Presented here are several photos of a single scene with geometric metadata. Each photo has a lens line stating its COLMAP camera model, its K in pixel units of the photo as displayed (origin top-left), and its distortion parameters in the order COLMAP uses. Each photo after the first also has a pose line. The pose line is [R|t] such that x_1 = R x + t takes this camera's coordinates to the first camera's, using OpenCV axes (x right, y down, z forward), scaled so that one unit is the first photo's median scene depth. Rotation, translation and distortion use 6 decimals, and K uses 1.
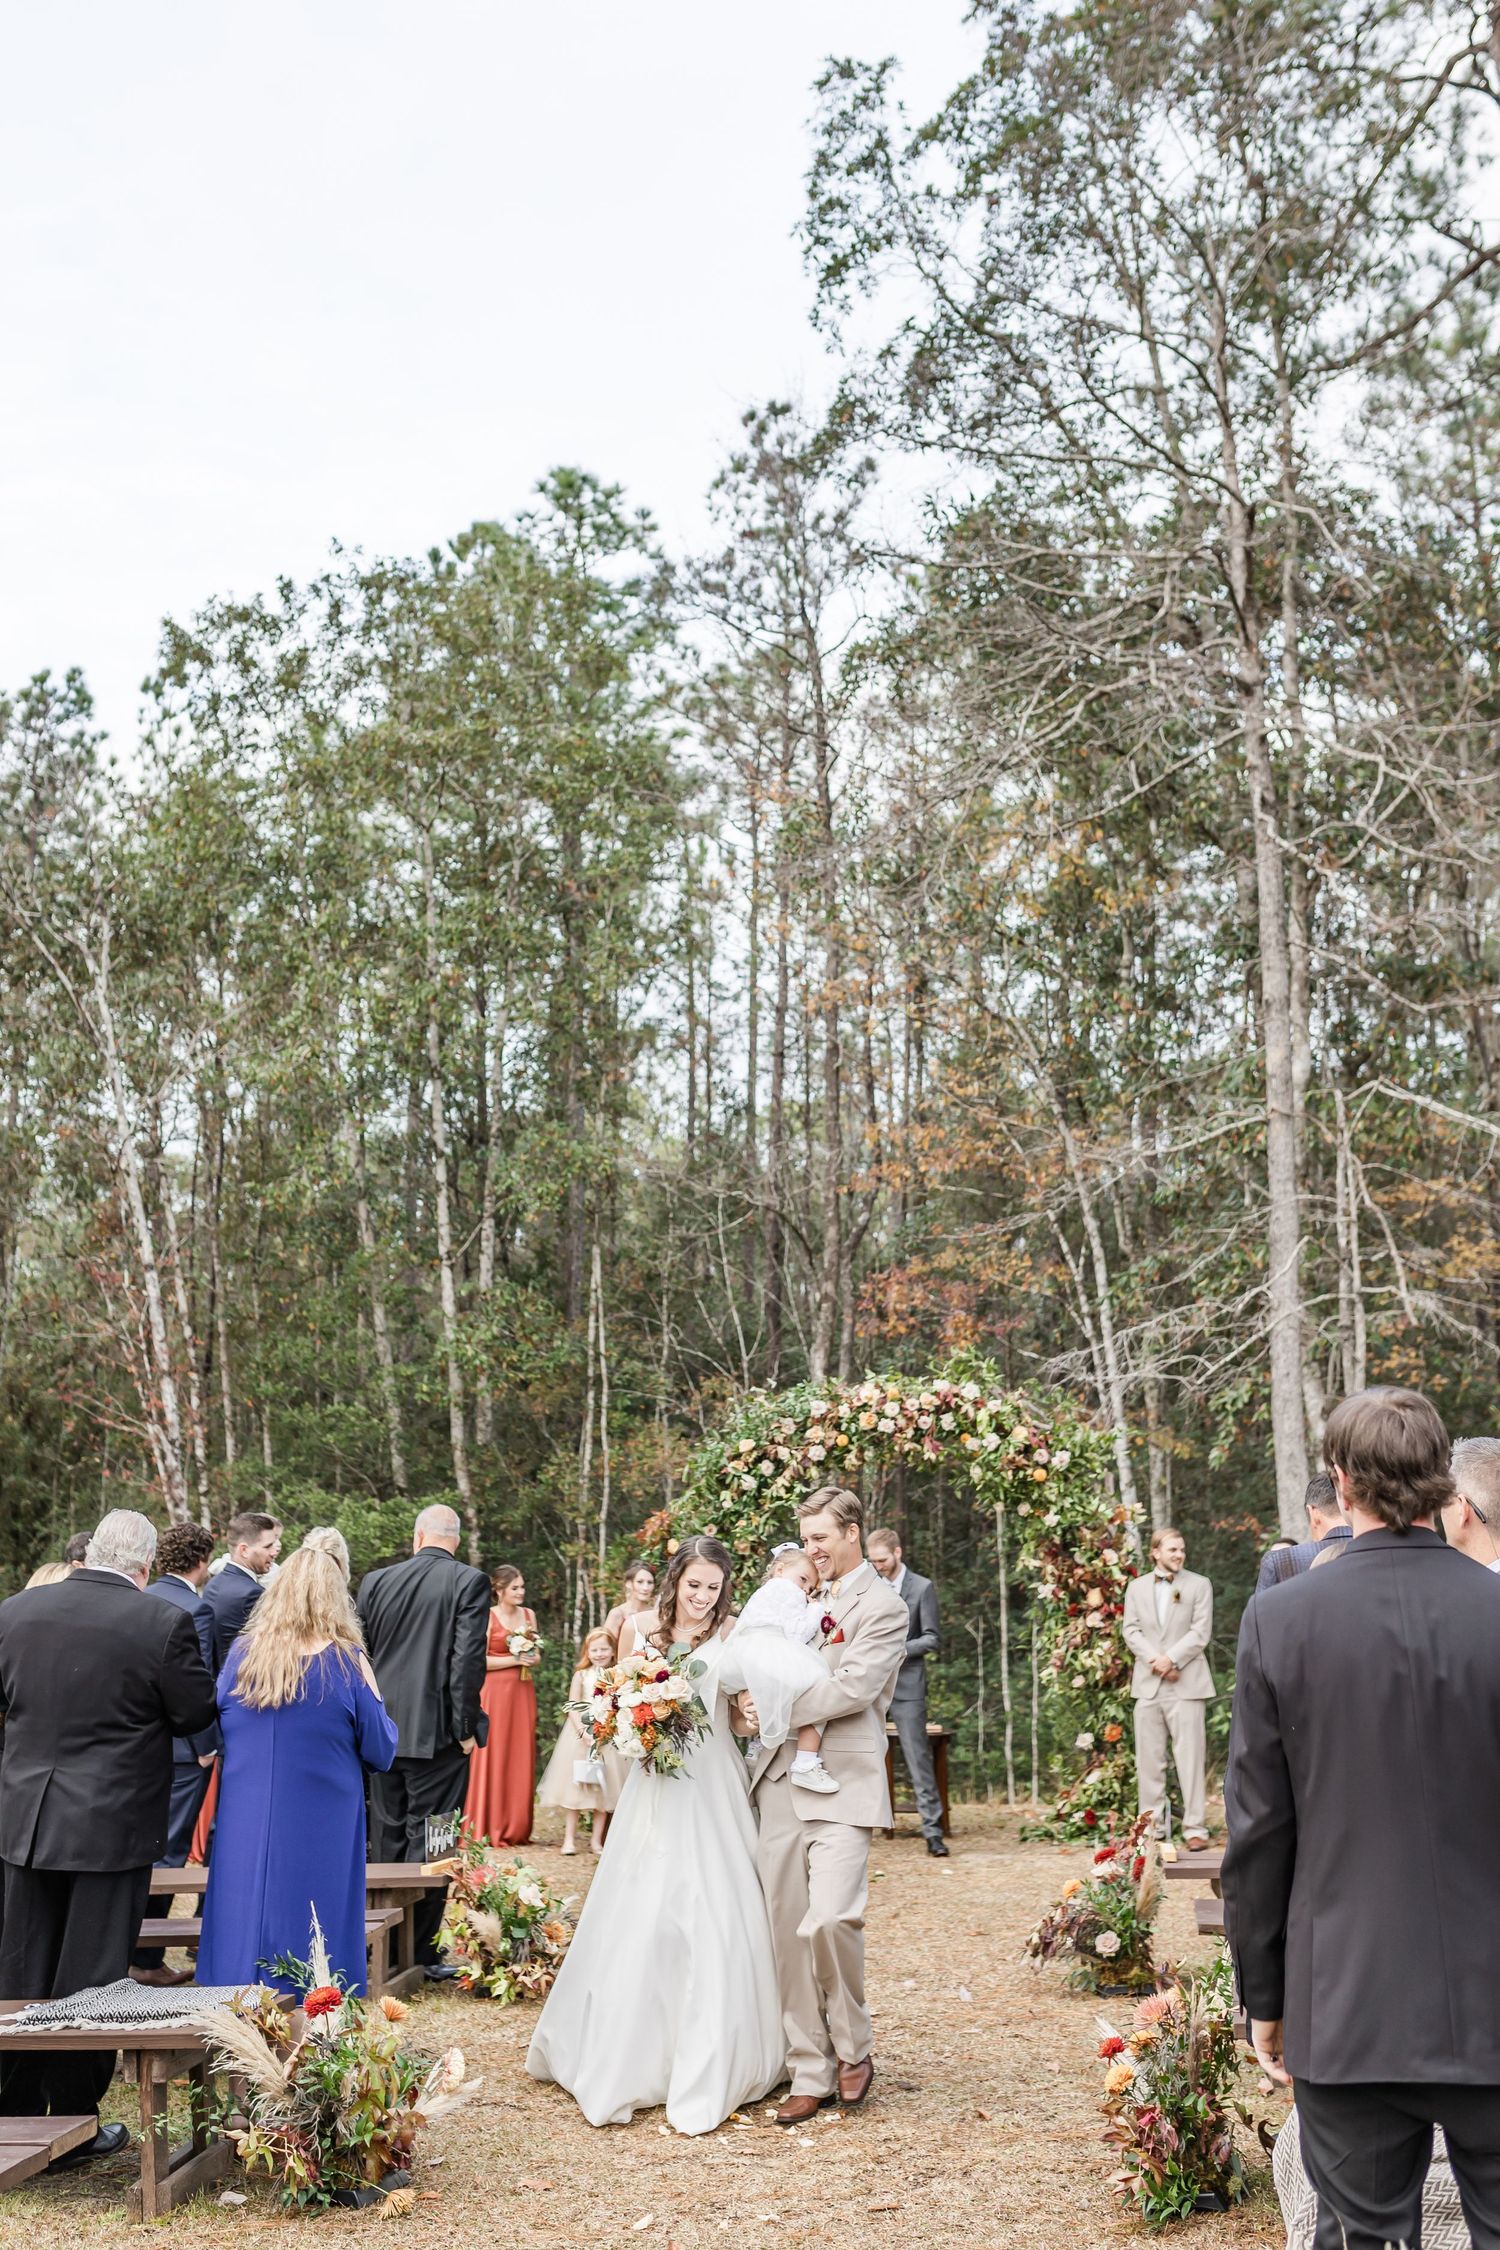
lens RADIAL K [[2250.7, 0, 703.9], [0, 2250.7, 1078.8], [0, 0, 1]] dist [-0.003246, 0.004014]
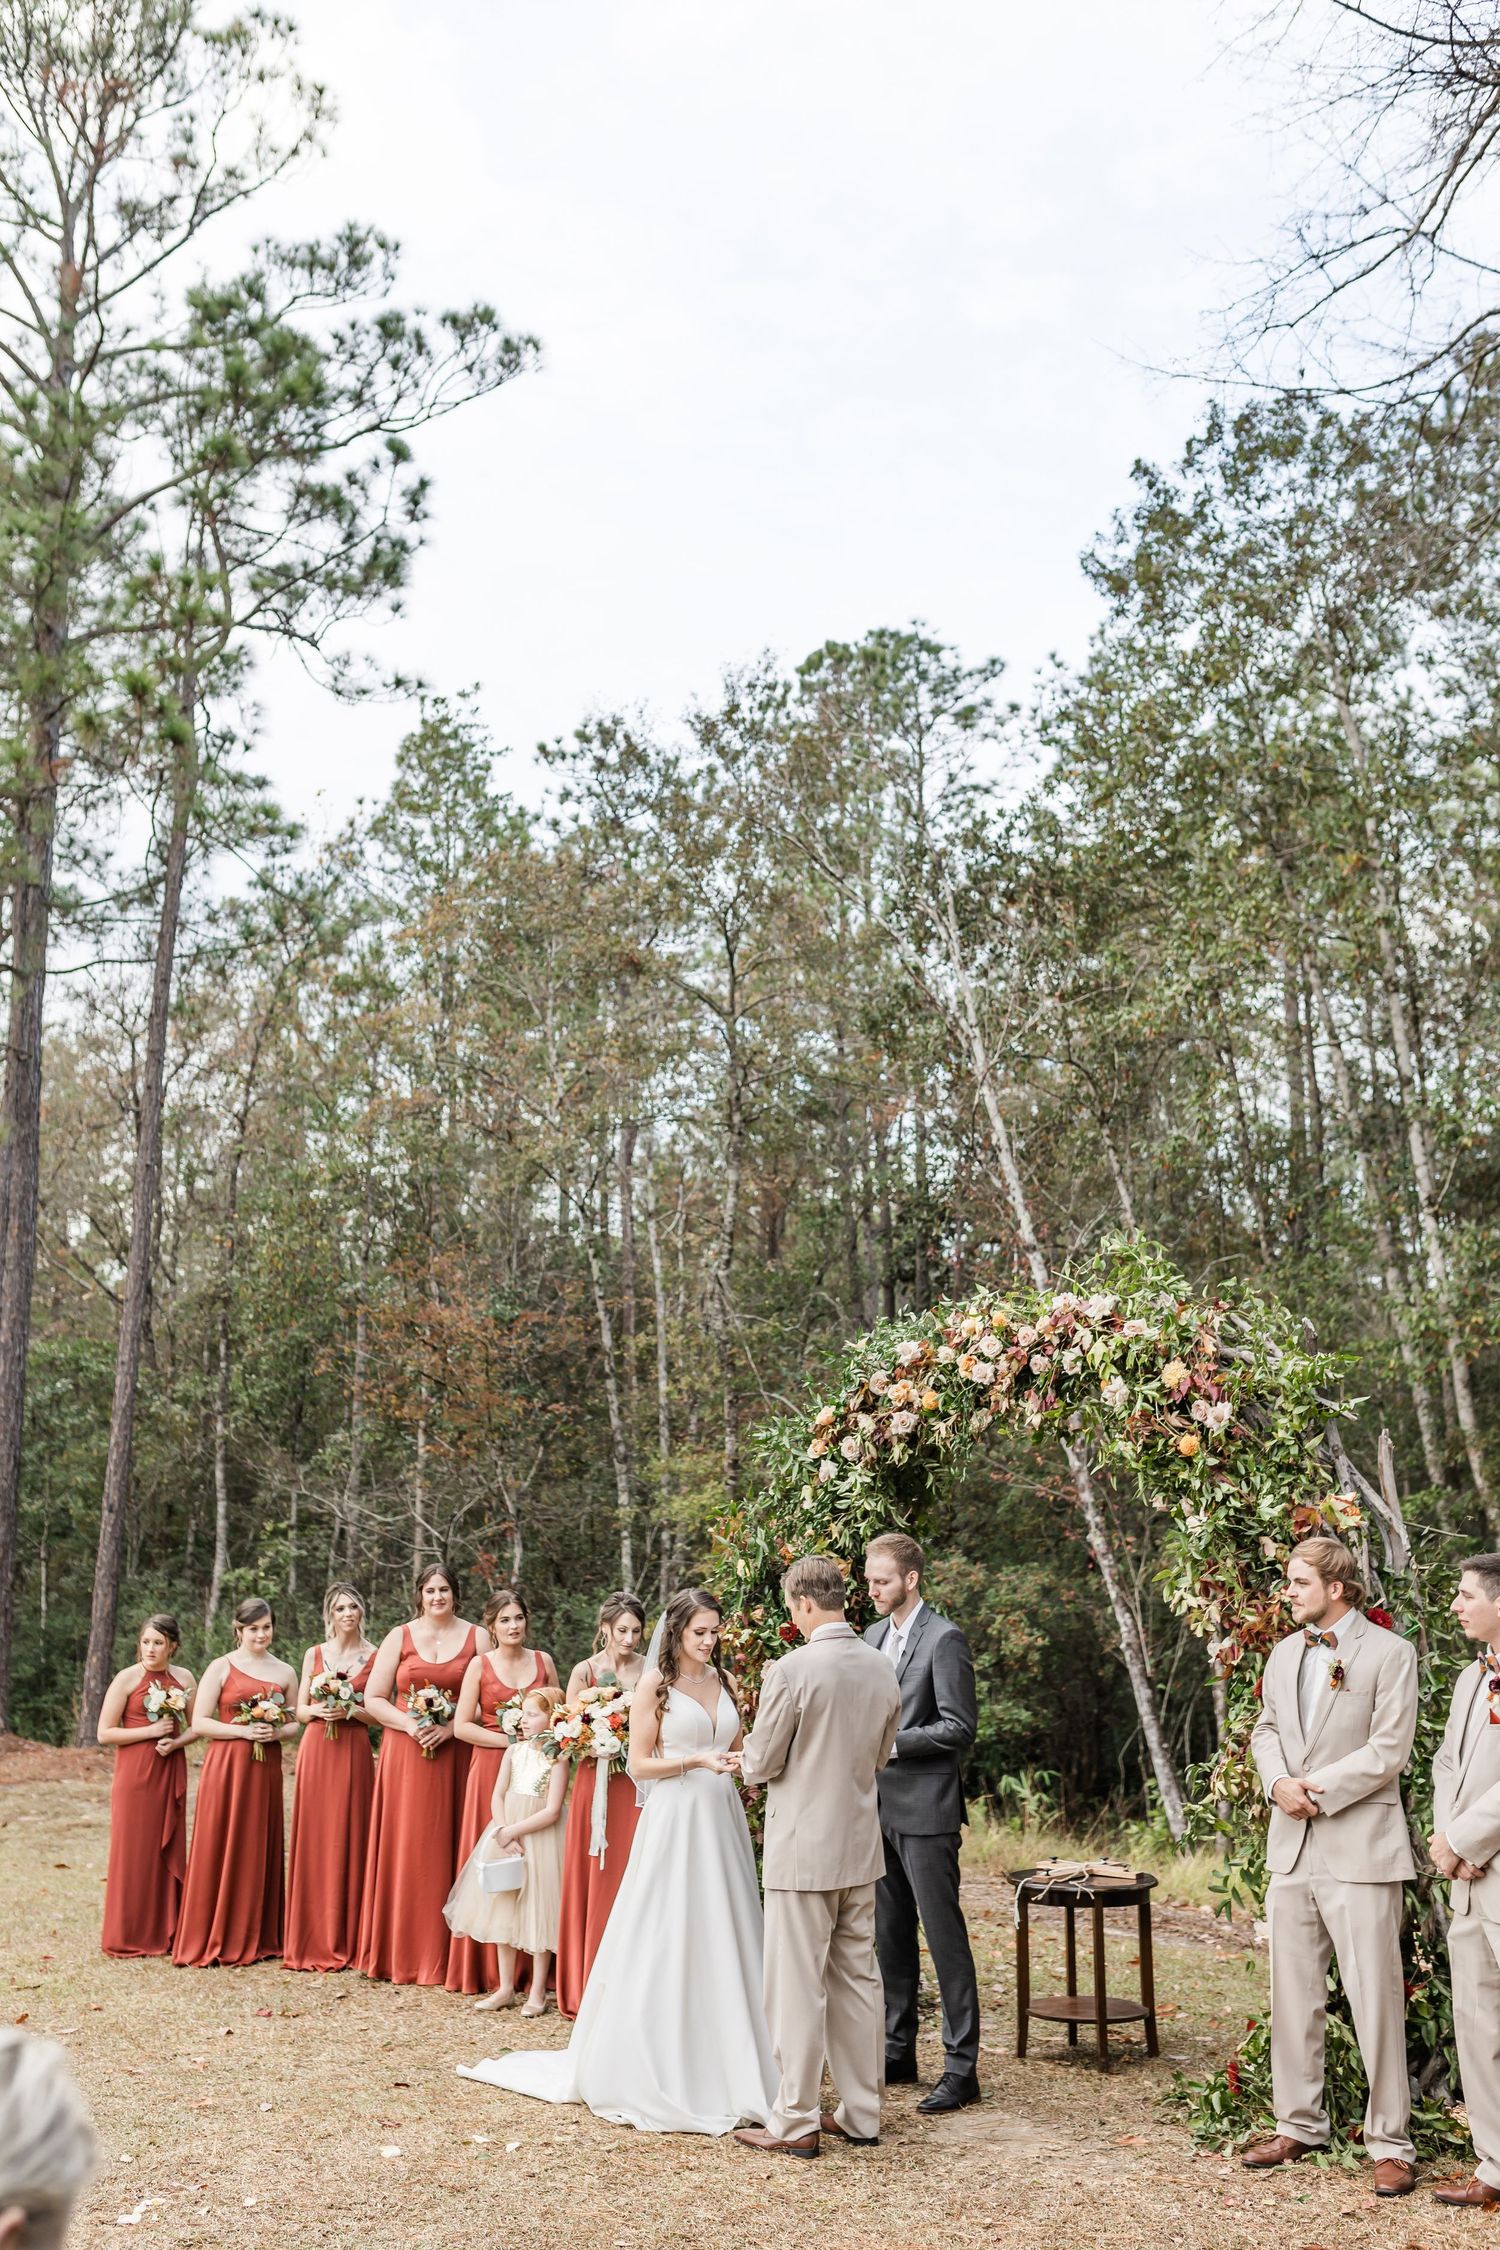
lens RADIAL K [[2138.8, 0, 753.7], [0, 2138.8, 1138.5], [0, 0, 1]] dist [-0.001131, 0.001174]
pose [[0.774177, -0.120606, -0.621373, 0.395524], [0.130221, 0.991028, -0.030110, 0.099321], [0.619429, -0.057605, 0.782936, 0.504837]]
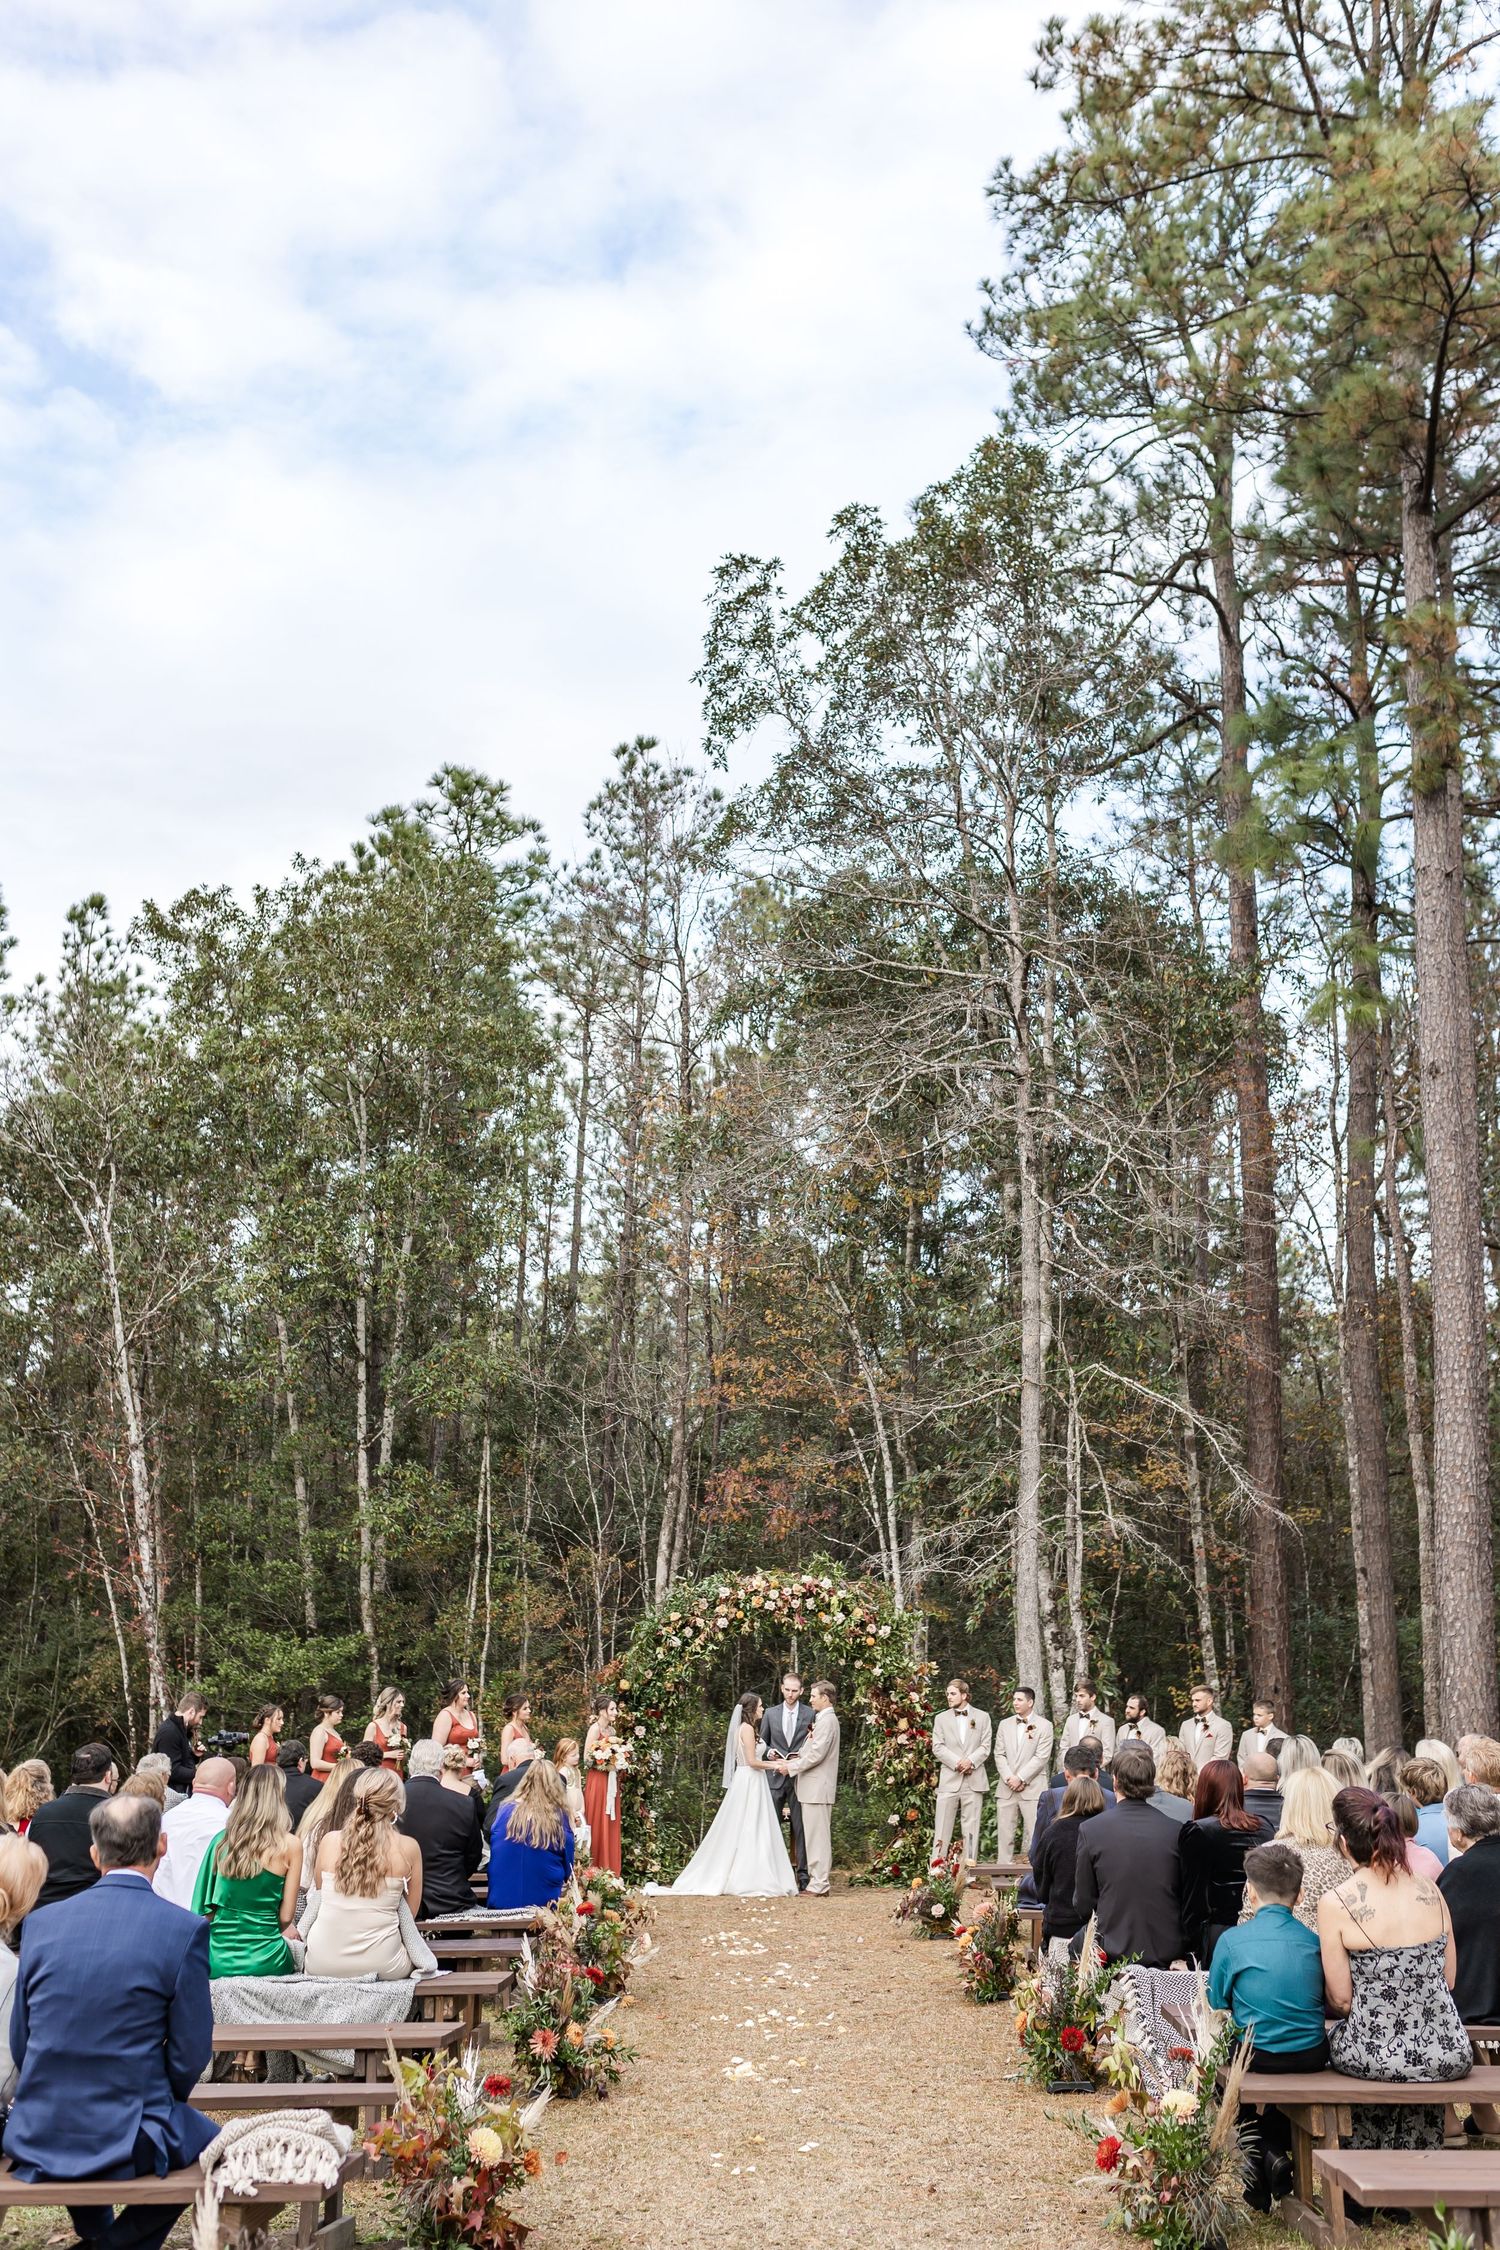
lens RADIAL K [[2138.8, 0, 753.7], [0, 2138.8, 1138.5], [0, 0, 1]] dist [-0.001131, 0.001174]
pose [[0.990267, 0.052529, 0.128889, -0.127036], [-0.046847, 0.997809, -0.046725, -0.086948], [-0.131061, 0.040232, 0.990558, -0.410398]]
